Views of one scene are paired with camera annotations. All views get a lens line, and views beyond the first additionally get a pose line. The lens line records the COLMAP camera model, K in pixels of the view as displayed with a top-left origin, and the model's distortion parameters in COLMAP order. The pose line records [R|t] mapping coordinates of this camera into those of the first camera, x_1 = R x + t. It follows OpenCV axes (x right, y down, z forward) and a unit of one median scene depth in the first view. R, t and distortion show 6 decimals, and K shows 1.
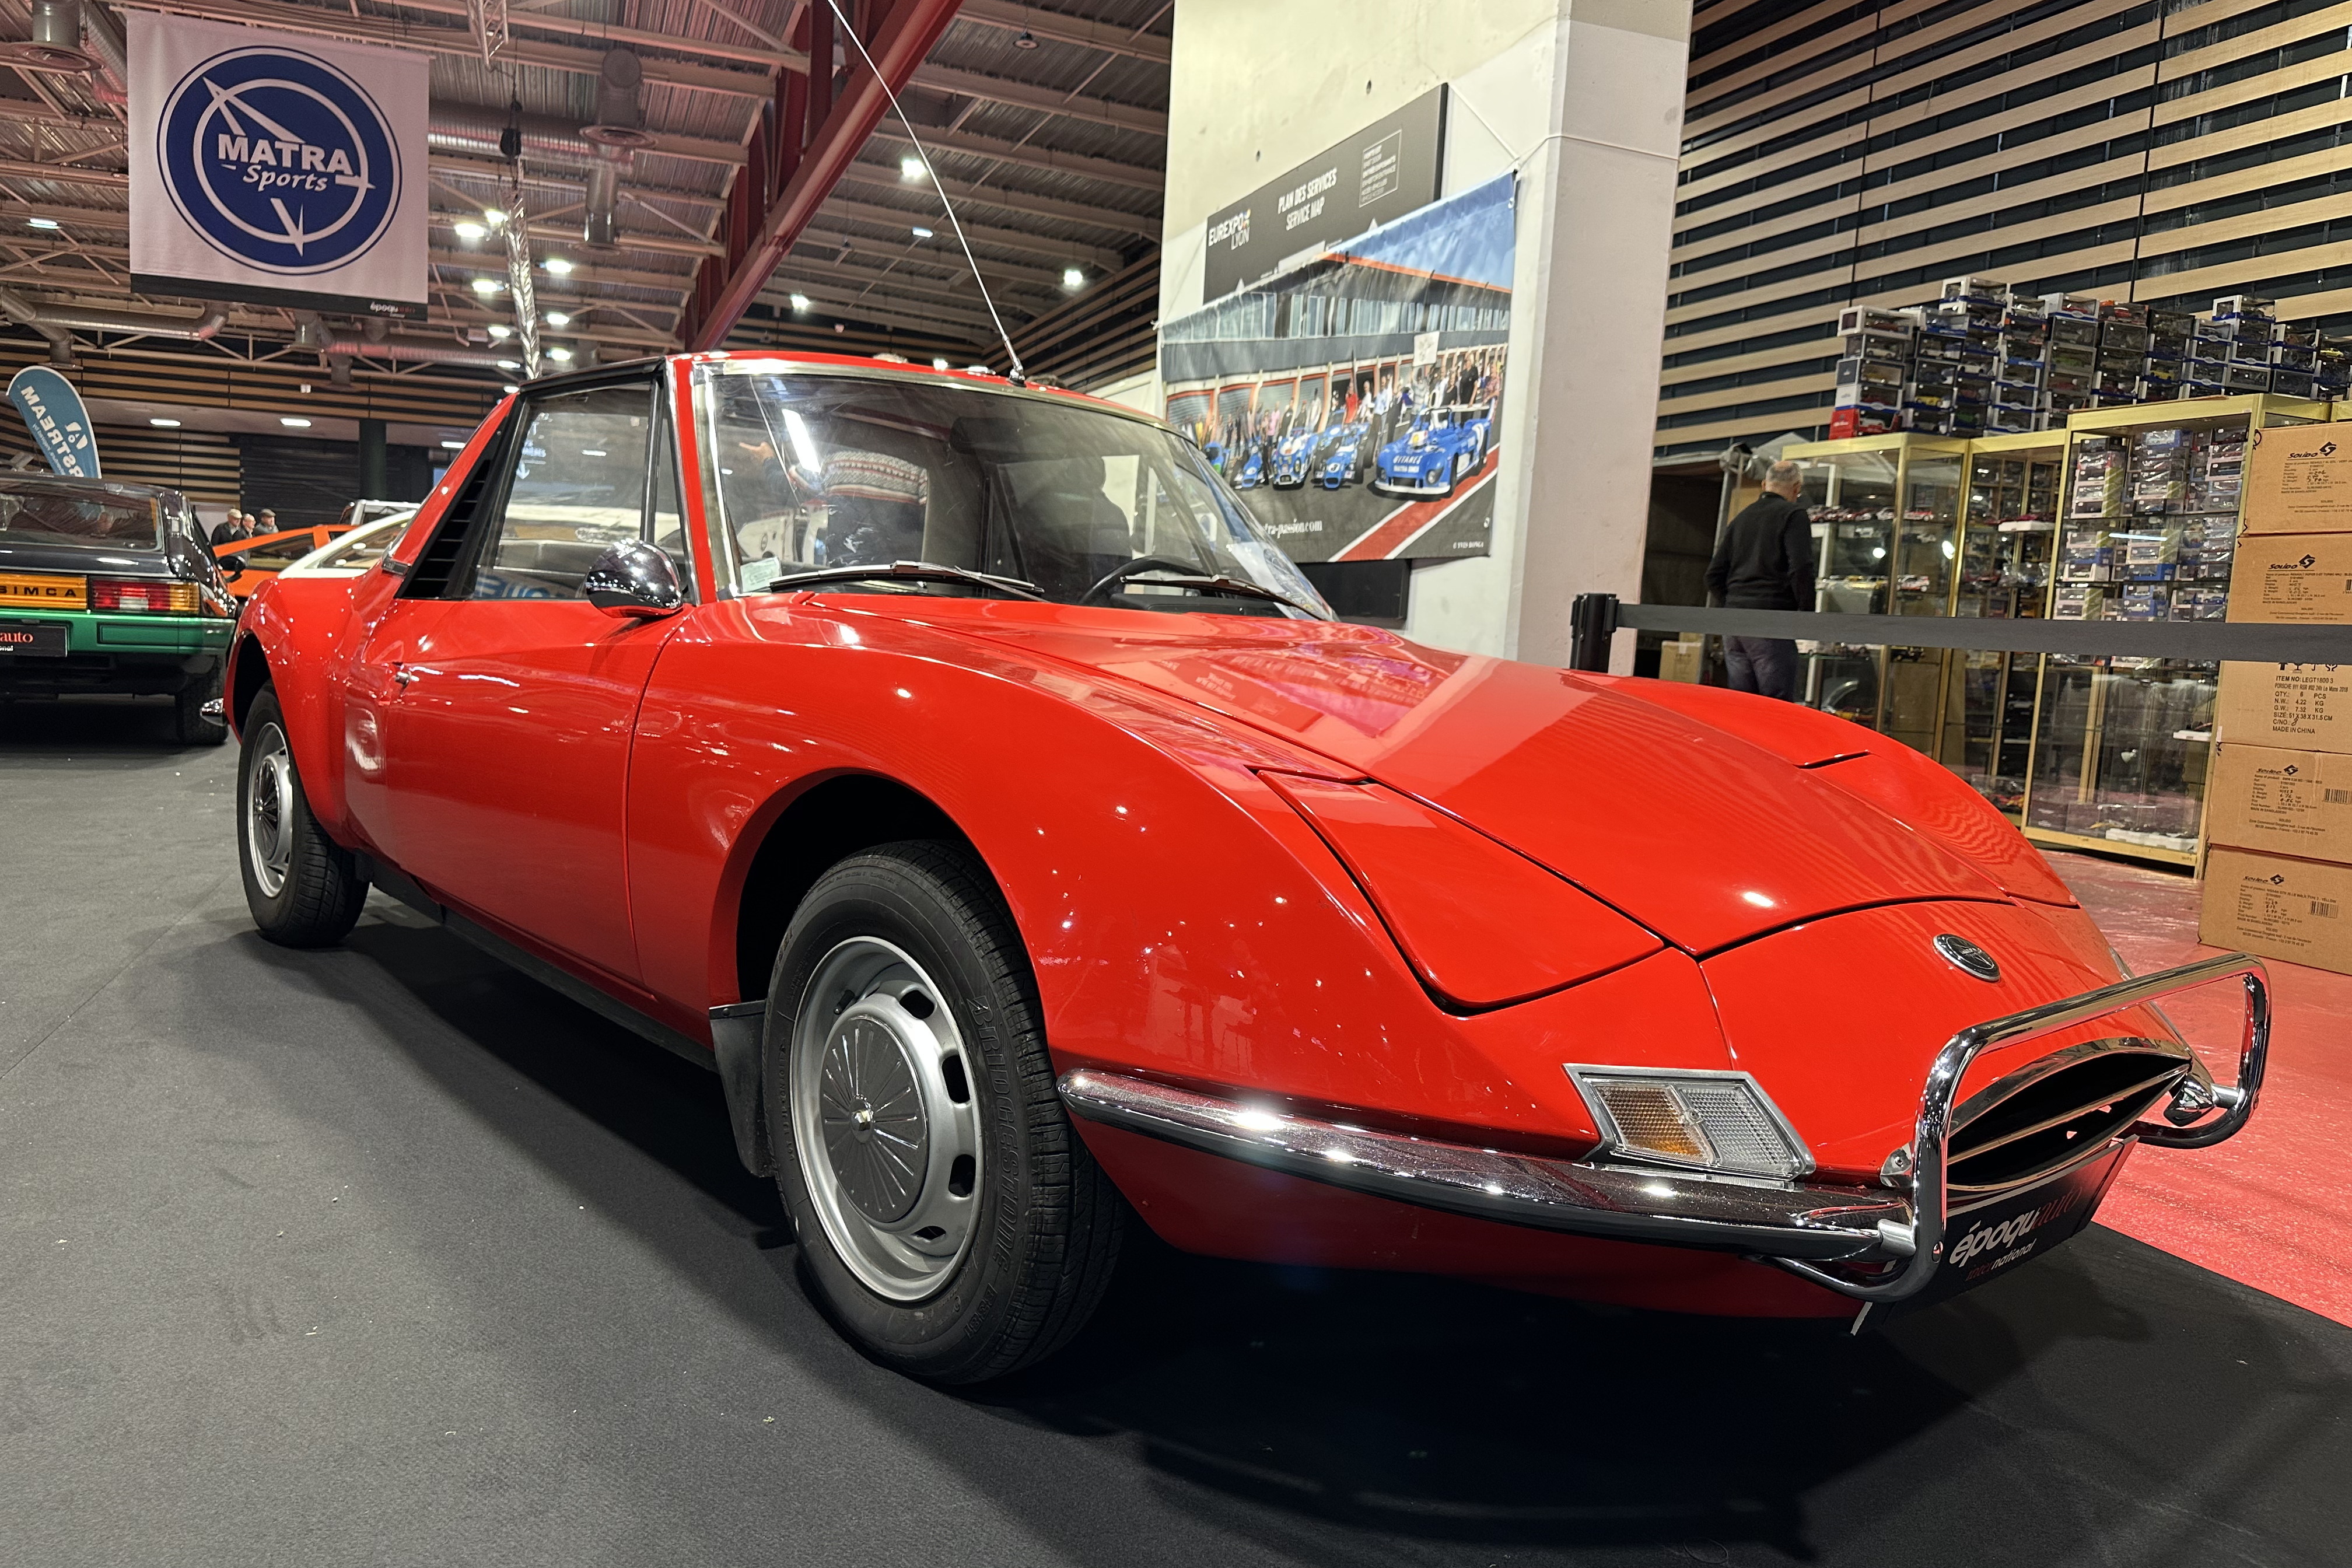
lens RADIAL K [[1689.7, 0, 1176.0], [0, 1689.7, 784.0], [0, 0, 1]] dist [0.006312, -0.003031]
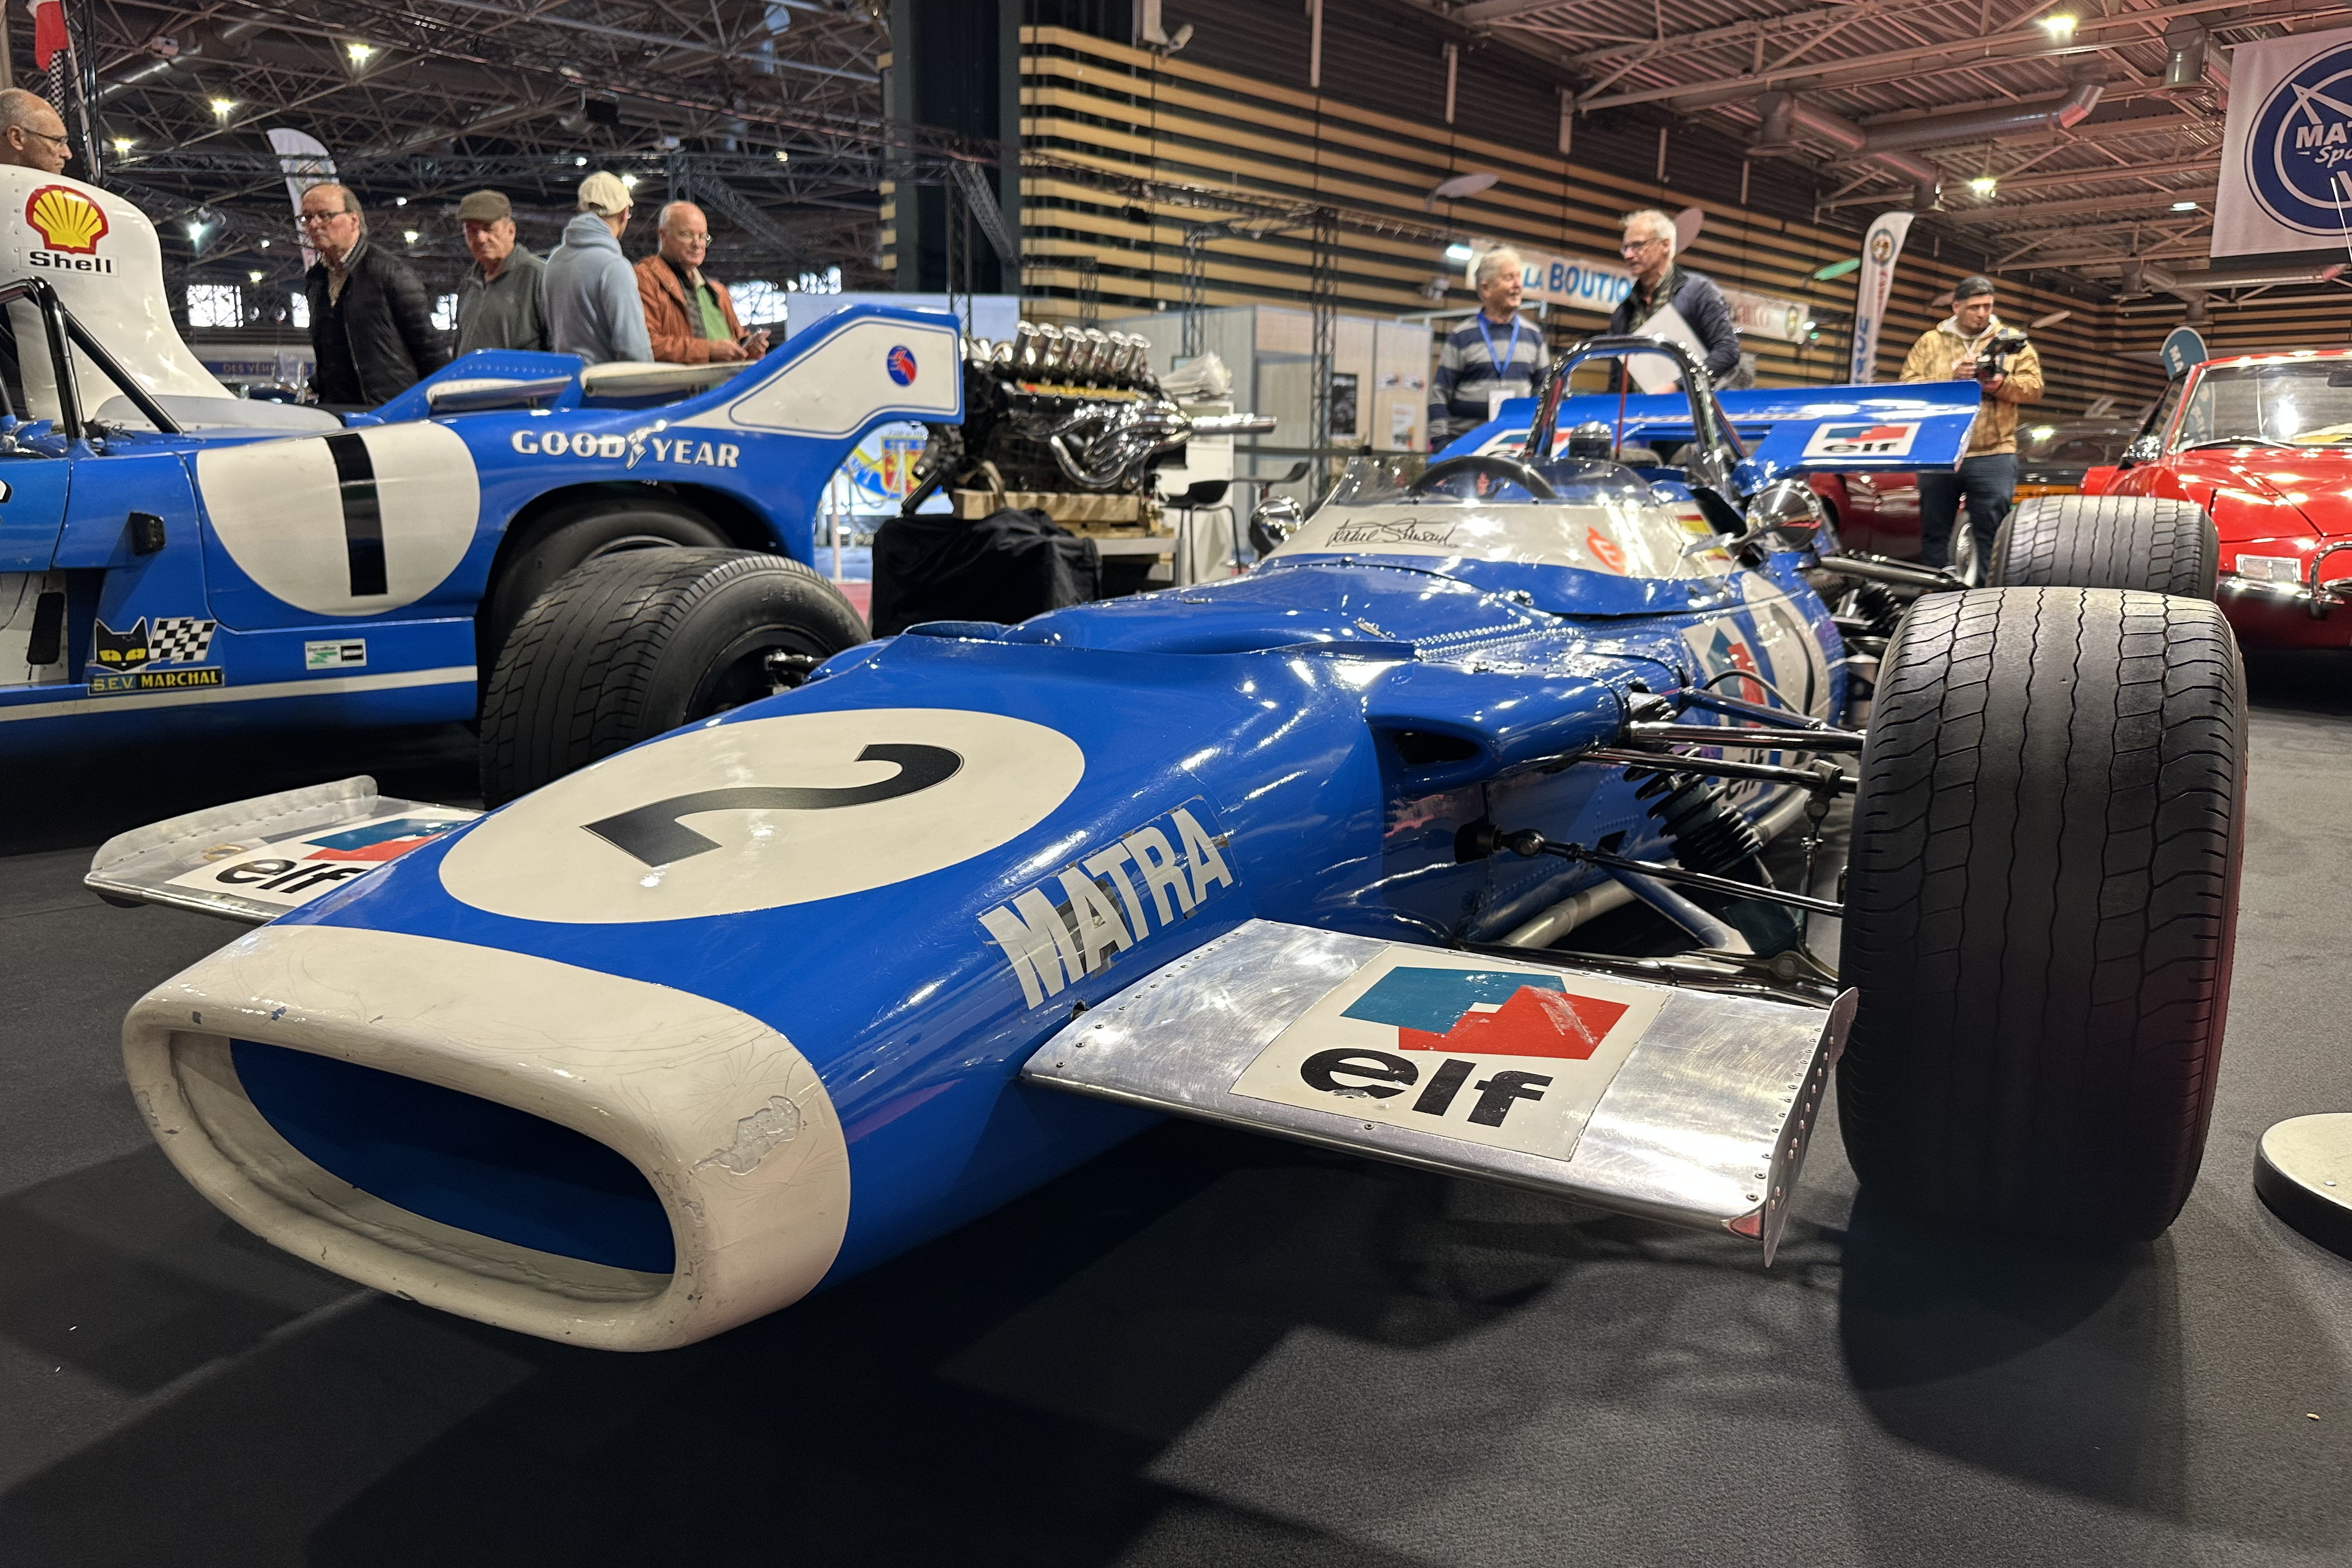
lens RADIAL K [[1689.7, 0, 1176.0], [0, 1689.7, 784.0], [0, 0, 1]] dist [0.006312, -0.003031]
pose [[0.433525, 0.109152, -0.894507, 0.096059], [-0.077971, 0.993458, 0.083438, 0.018625], [0.897762, 0.033573, 0.439199, -0.102075]]
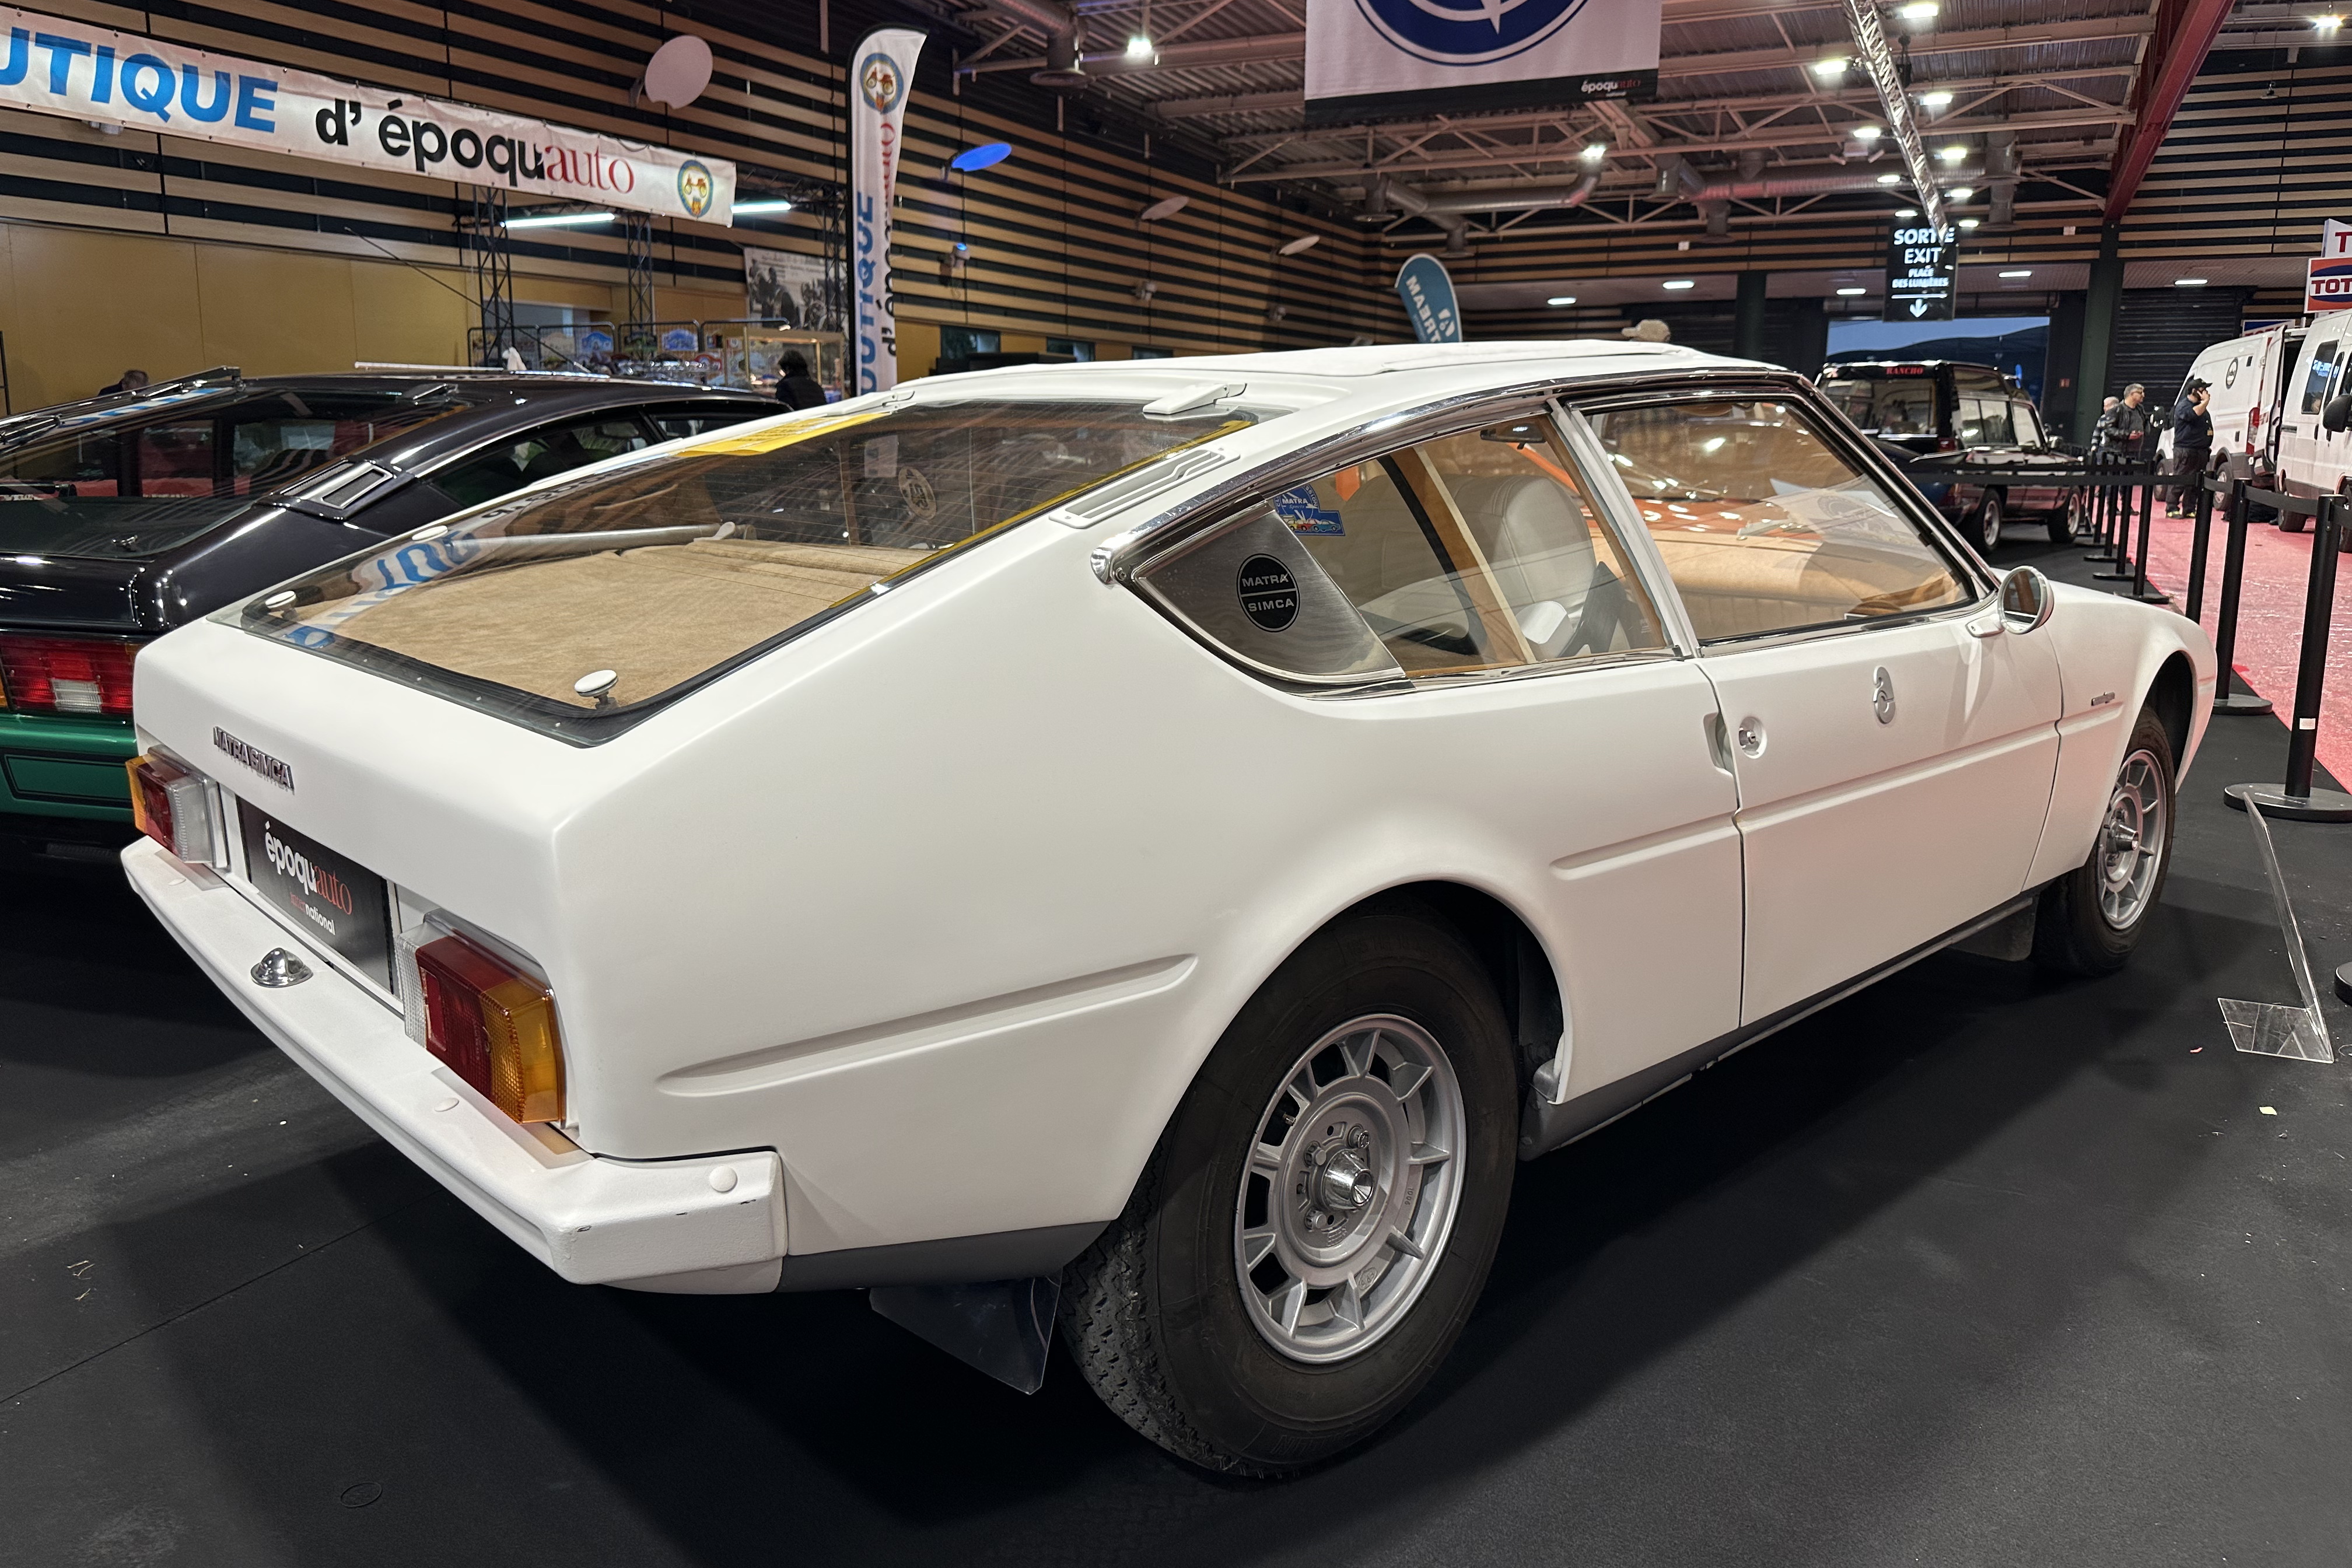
lens RADIAL K [[1689.7, 0, 1176.0], [0, 1689.7, 784.0], [0, 0, 1]] dist [0.006312, -0.003031]
pose [[0.695374, 0.091636, -0.712782, -0.025332], [-0.033534, 0.994894, 0.095190, -0.022958], [0.717865, -0.042290, 0.694896, 0.167708]]
